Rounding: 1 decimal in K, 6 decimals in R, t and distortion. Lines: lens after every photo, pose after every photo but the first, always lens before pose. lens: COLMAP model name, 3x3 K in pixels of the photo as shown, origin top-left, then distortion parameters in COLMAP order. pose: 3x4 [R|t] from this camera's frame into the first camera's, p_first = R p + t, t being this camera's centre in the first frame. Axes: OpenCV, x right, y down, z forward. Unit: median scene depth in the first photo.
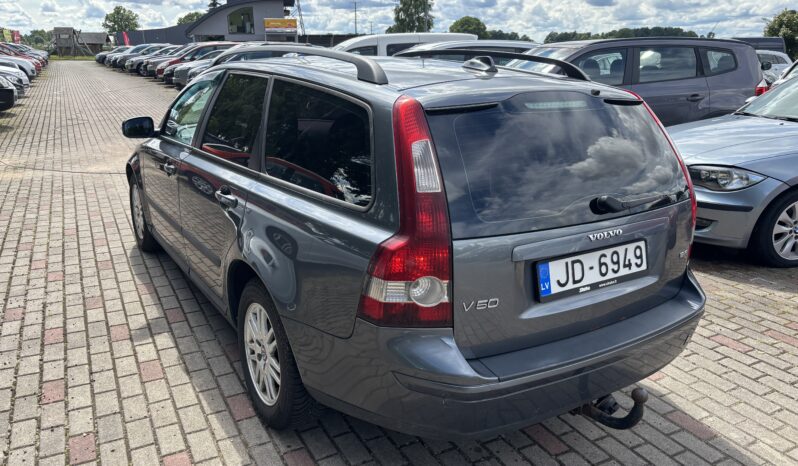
lens RADIAL K [[600.5, 0, 394.0], [0, 600.5, 236.5], [0, 0, 1]] dist [0.042501, -0.047122]
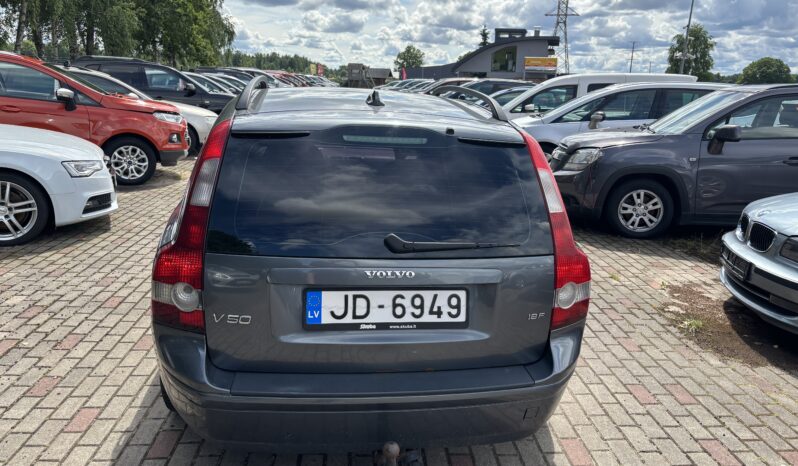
lens RADIAL K [[600.6, 0, 405.8], [0, 600.6, 233.1], [0, 0, 1]] dist [0.043921, -0.046748]
pose [[0.916075, 0.125442, -0.380882, 0.679674], [-0.149260, 0.988230, -0.033521, -0.035929], [0.372194, 0.087558, 0.924016, 0.107430]]
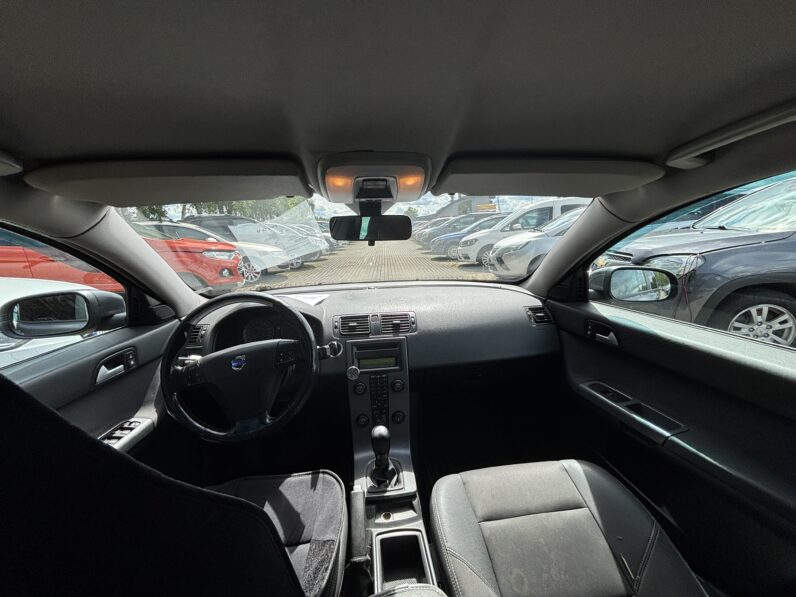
lens RADIAL K [[315.8, 0, 398.0], [0, 315.8, 298.5], [0, 0, 1]] dist [-0.007376, -0.000024]
pose [[0.901600, 0.056295, -0.428891, -0.154167], [-0.085913, 0.995047, -0.049996, -0.362446], [0.423952, 0.081924, 0.901972, 1.610037]]
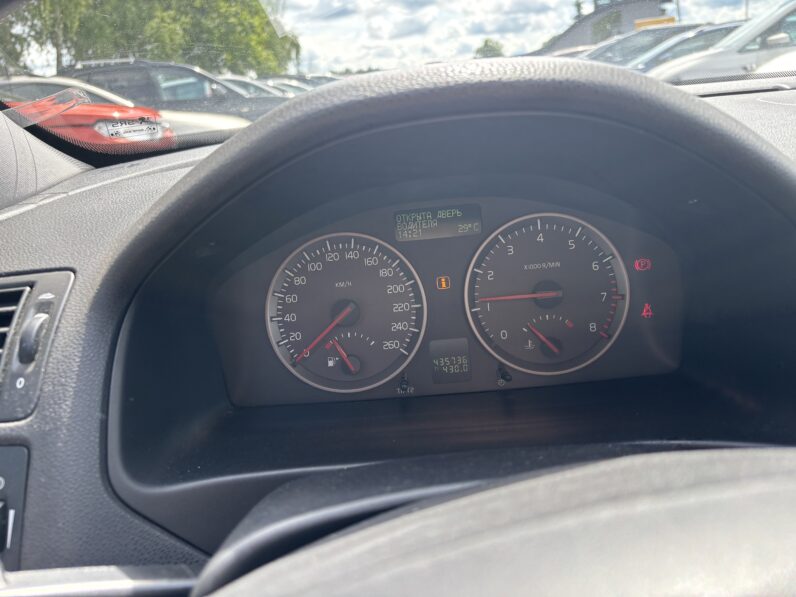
lens RADIAL K [[600.7, 0, 394.1], [0, 600.7, 297.2], [0, 0, 1]] dist [0.018616, -0.002922]
pose [[0.847203, 0.086434, -0.524192, -0.472460], [-0.055837, 0.995699, 0.073937, -0.331287], [0.528327, -0.033370, 0.848385, 1.840232]]
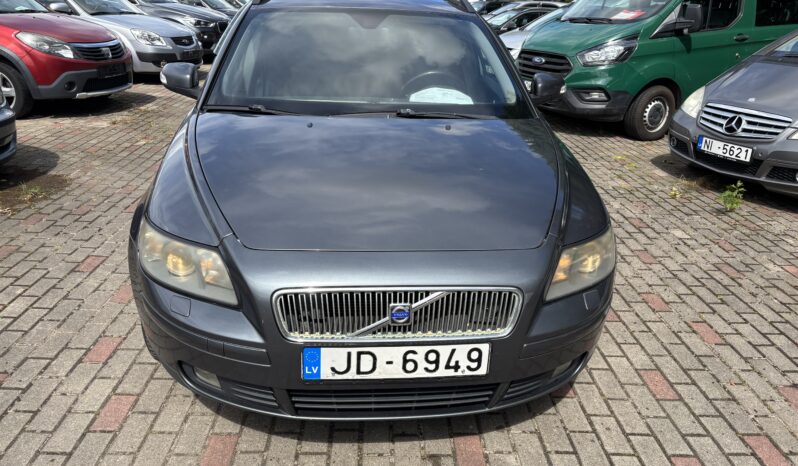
lens RADIAL K [[600.6, 0, 405.8], [0, 600.6, 233.1], [0, 0, 1]] dist [0.043921, -0.046748]
pose [[-0.903385, -0.196906, 0.380951, -1.074025], [0.073765, 0.803755, 0.590371, -0.929119], [-0.422439, 0.561433, -0.711575, 3.179479]]
